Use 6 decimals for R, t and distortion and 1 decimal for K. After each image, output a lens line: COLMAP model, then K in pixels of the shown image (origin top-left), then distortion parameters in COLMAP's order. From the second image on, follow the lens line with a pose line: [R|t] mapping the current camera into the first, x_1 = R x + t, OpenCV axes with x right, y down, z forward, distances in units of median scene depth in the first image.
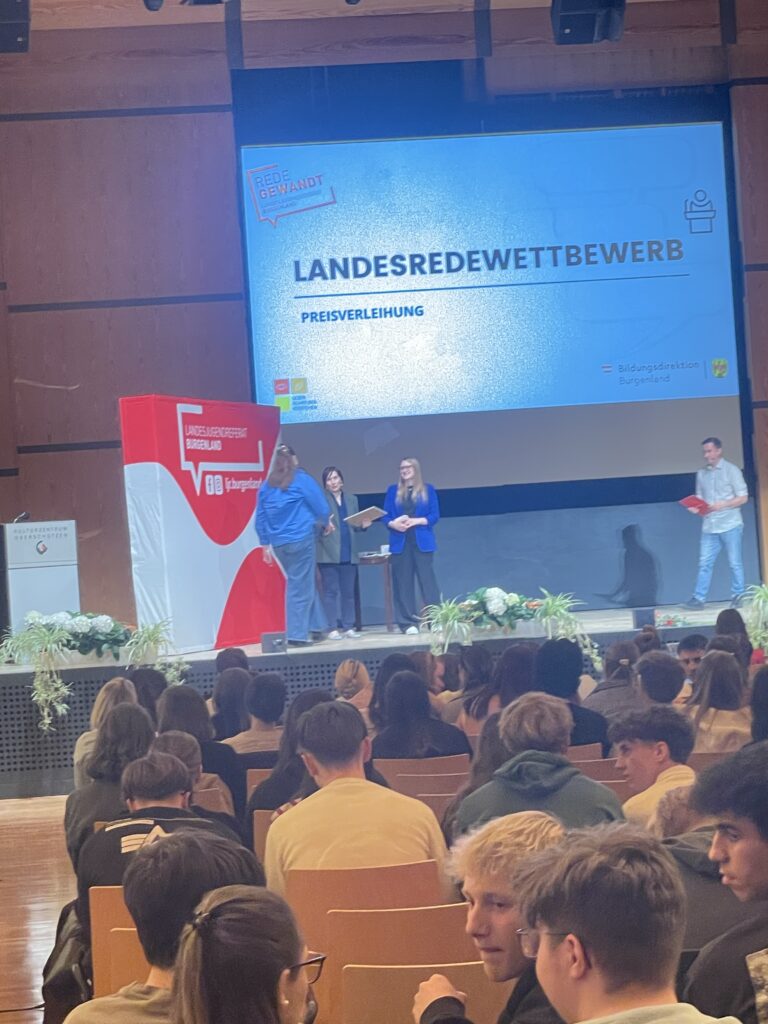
lens RADIAL K [[2577.3, 0, 383.4], [0, 2577.3, 510.1], [0, 0, 1]] dist [-0.130153, 0.000000]
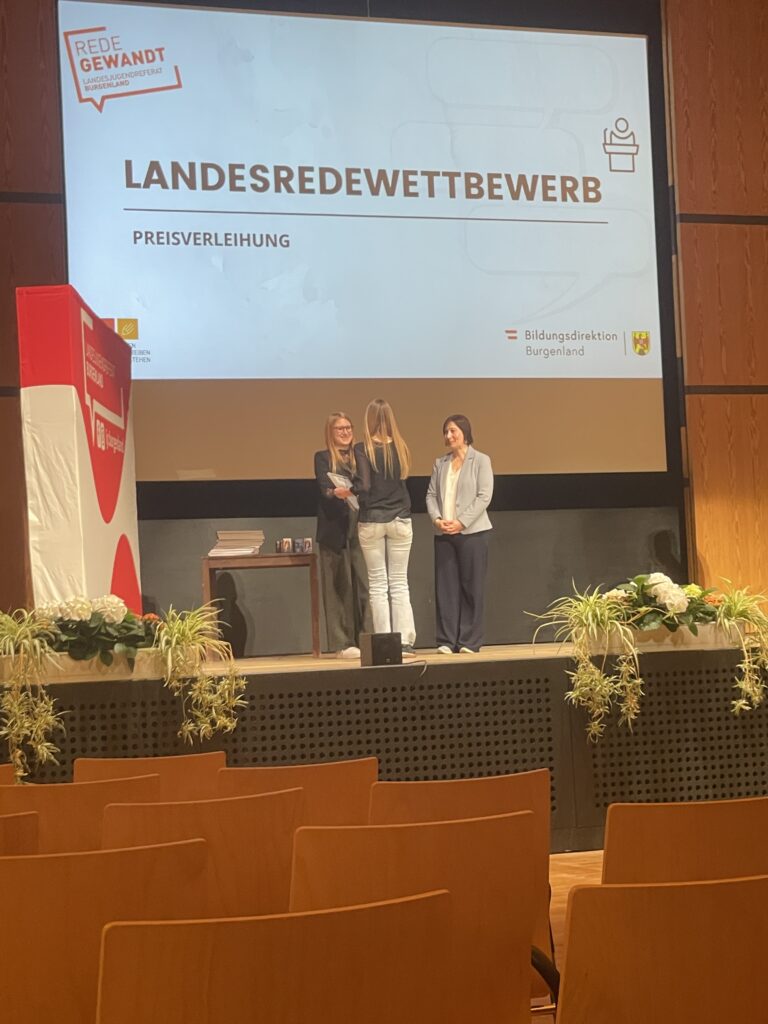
lens RADIAL K [[2298.8, 0, 385.0], [0, 2298.8, 515.5], [0, 0, 1]] dist [0.025470, 0.000000]
pose [[0.951338, 0.037533, 0.305856, -0.160709], [-0.022796, 0.998407, -0.051615, 0.036776], [-0.307306, 0.042131, 0.950678, 0.355470]]
